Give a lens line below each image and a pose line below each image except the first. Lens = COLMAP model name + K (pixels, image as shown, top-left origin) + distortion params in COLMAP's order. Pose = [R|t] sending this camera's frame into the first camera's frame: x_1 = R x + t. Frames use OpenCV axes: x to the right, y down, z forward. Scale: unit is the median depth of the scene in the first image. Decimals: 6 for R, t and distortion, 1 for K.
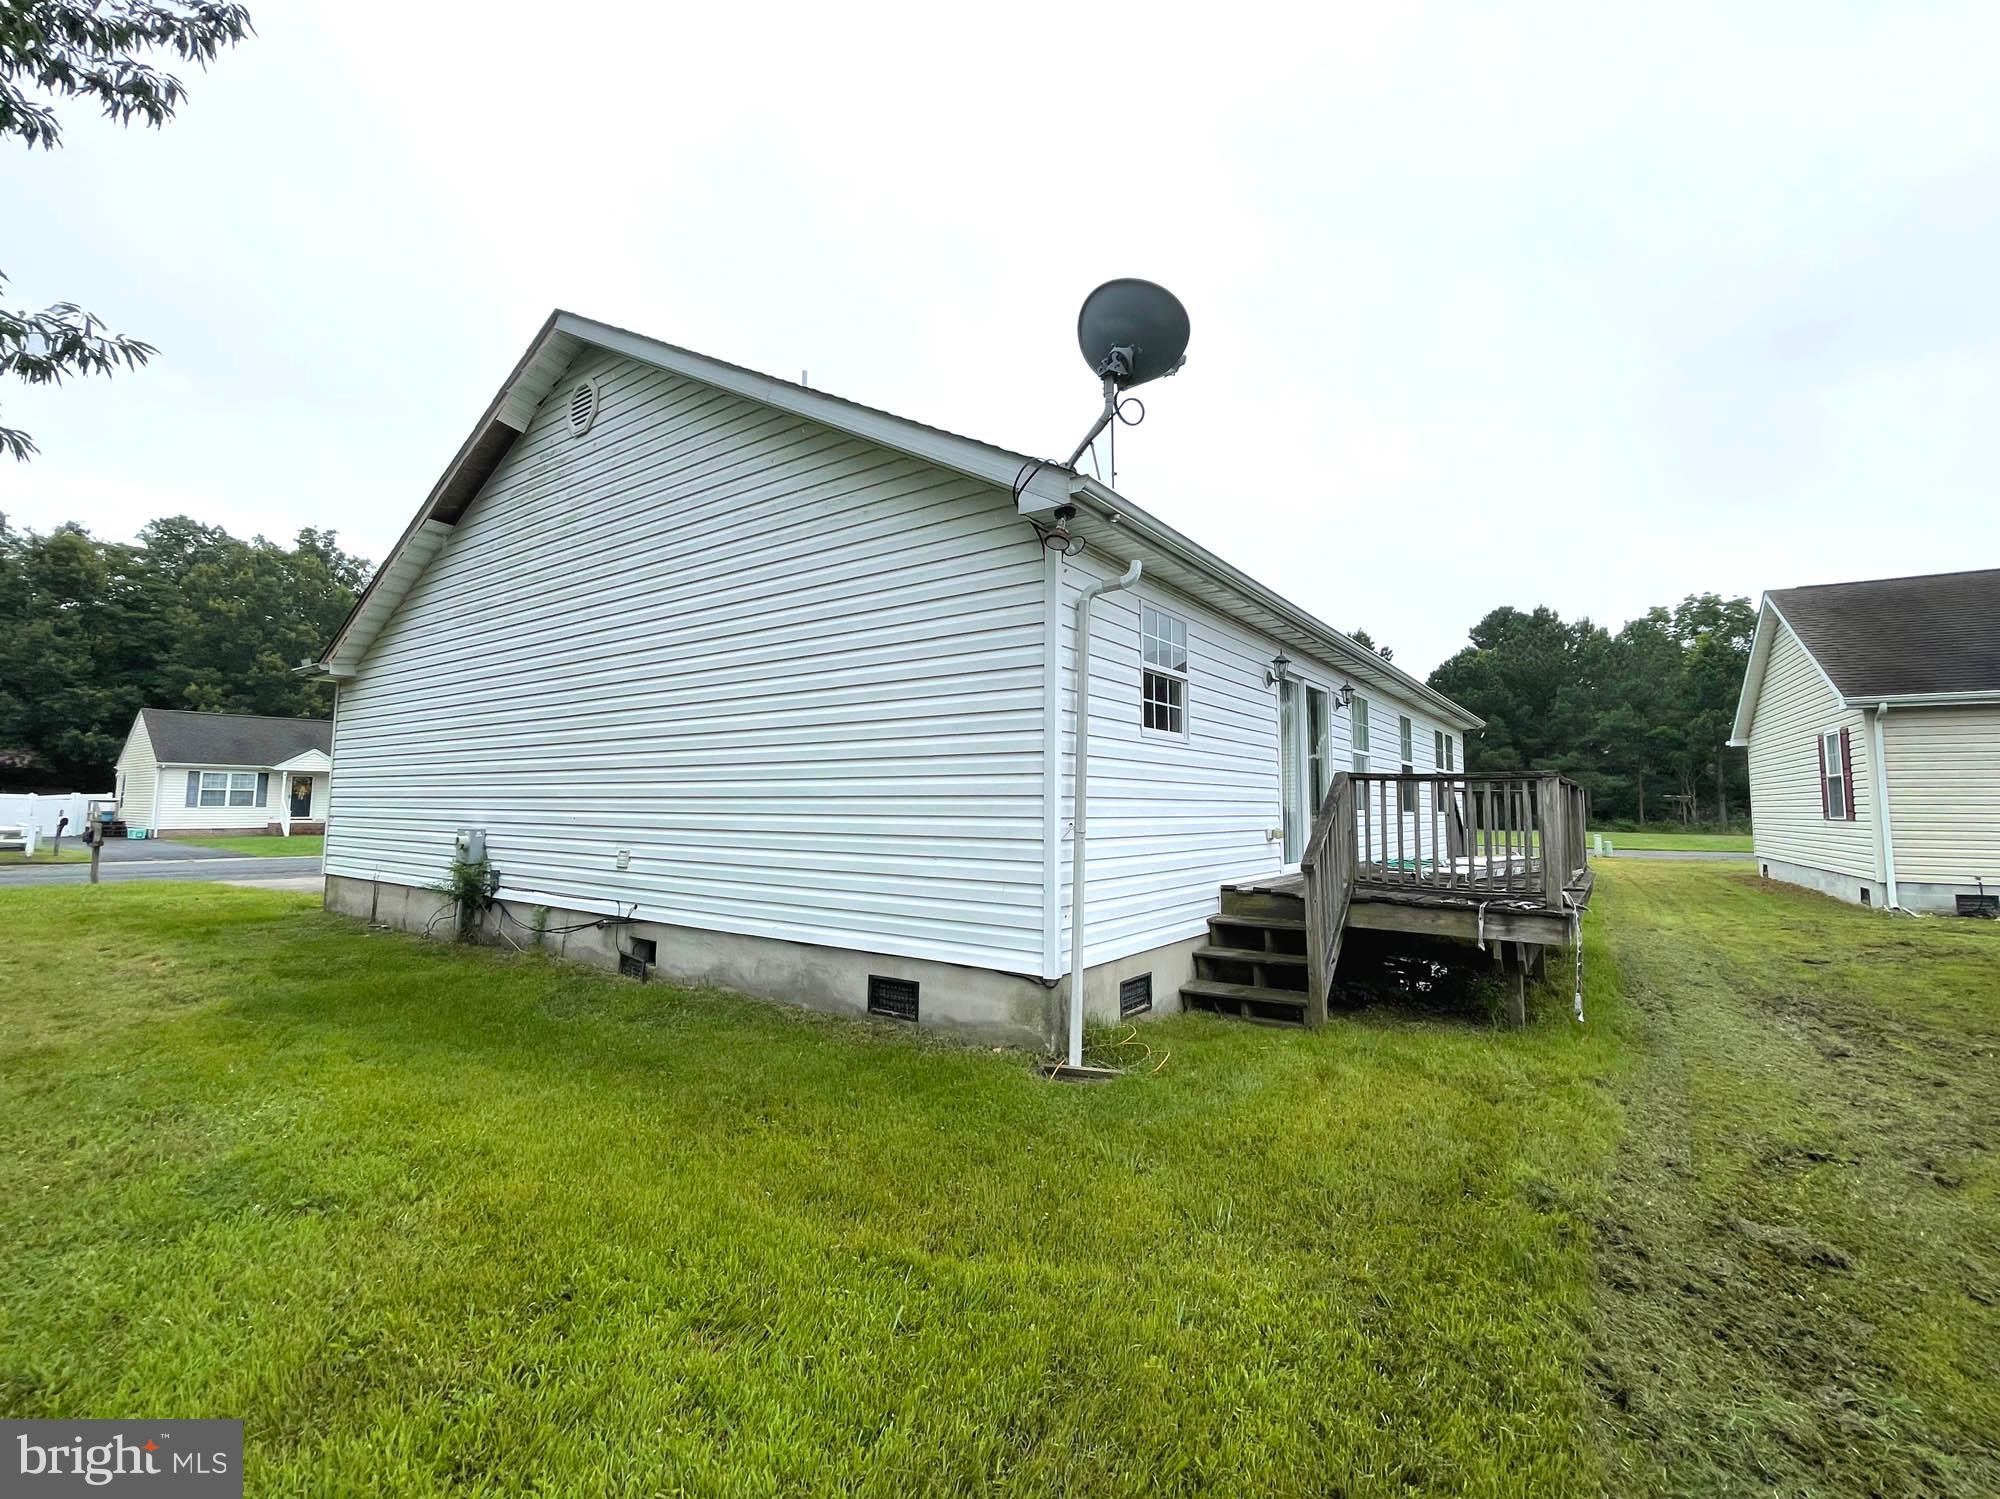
lens RADIAL K [[864.6, 0, 1001.1], [0, 864.6, 748.6], [0, 0, 1]] dist [-0.001043, 0.000000]
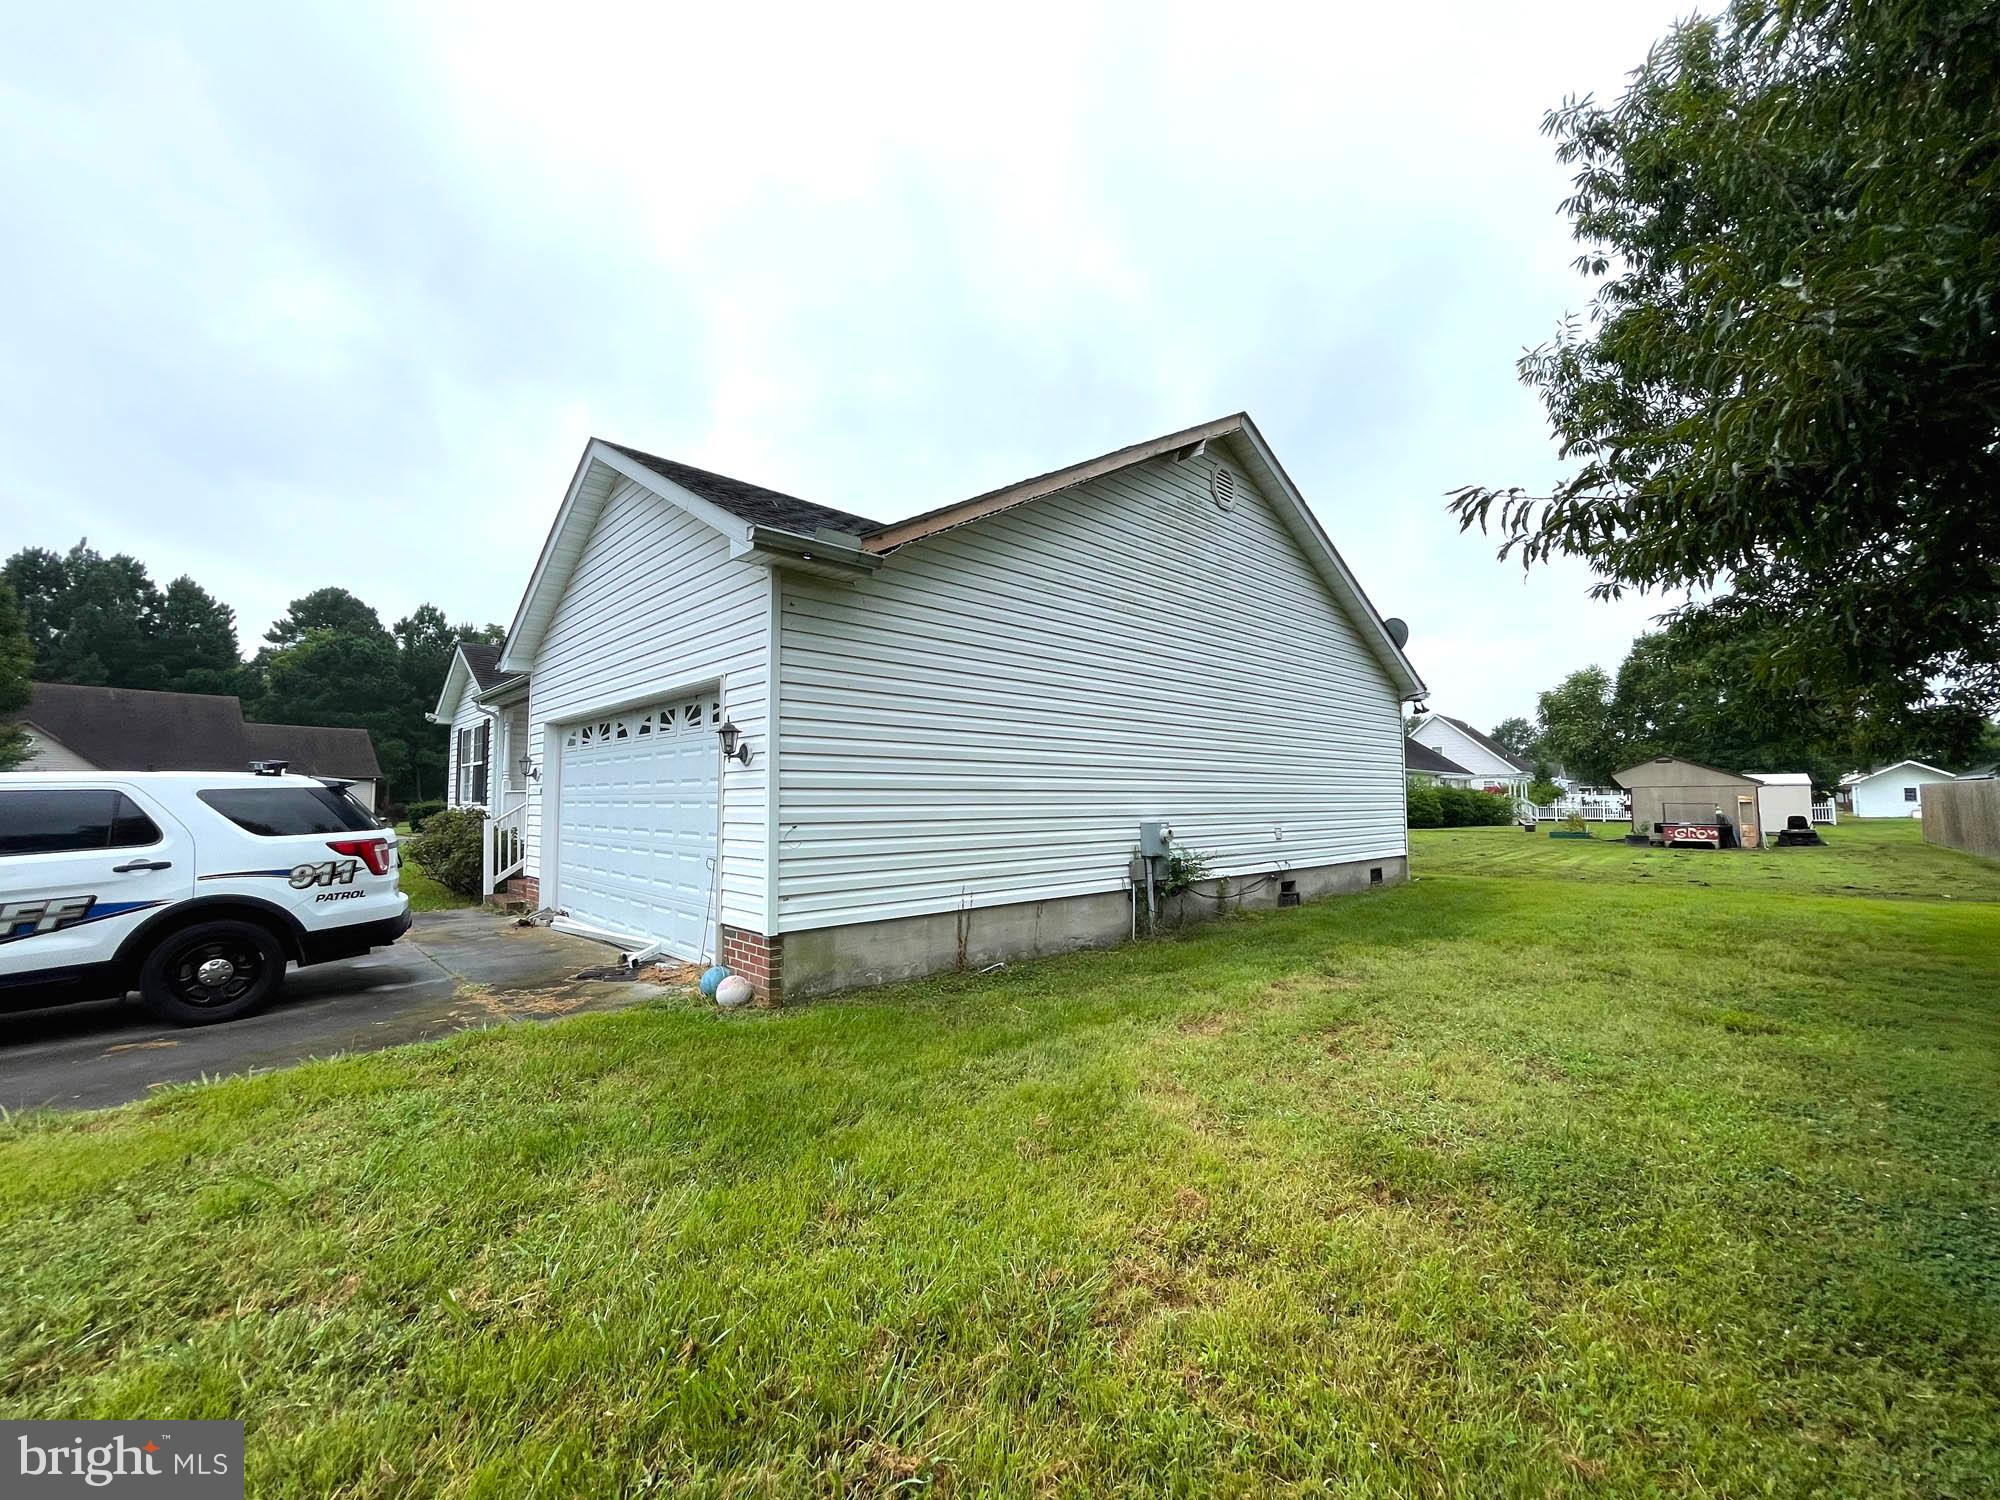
lens RADIAL K [[808.8, 0, 1000.0], [0, 808.8, 750.0], [0, 0, 1]] dist [-0.001214, 0.000237]
pose [[0.189816, 0.052307, 0.980425, -1.638942], [-0.063143, 0.997163, -0.040975, 0.061324], [-0.979787, -0.054129, 0.192580, 1.034144]]
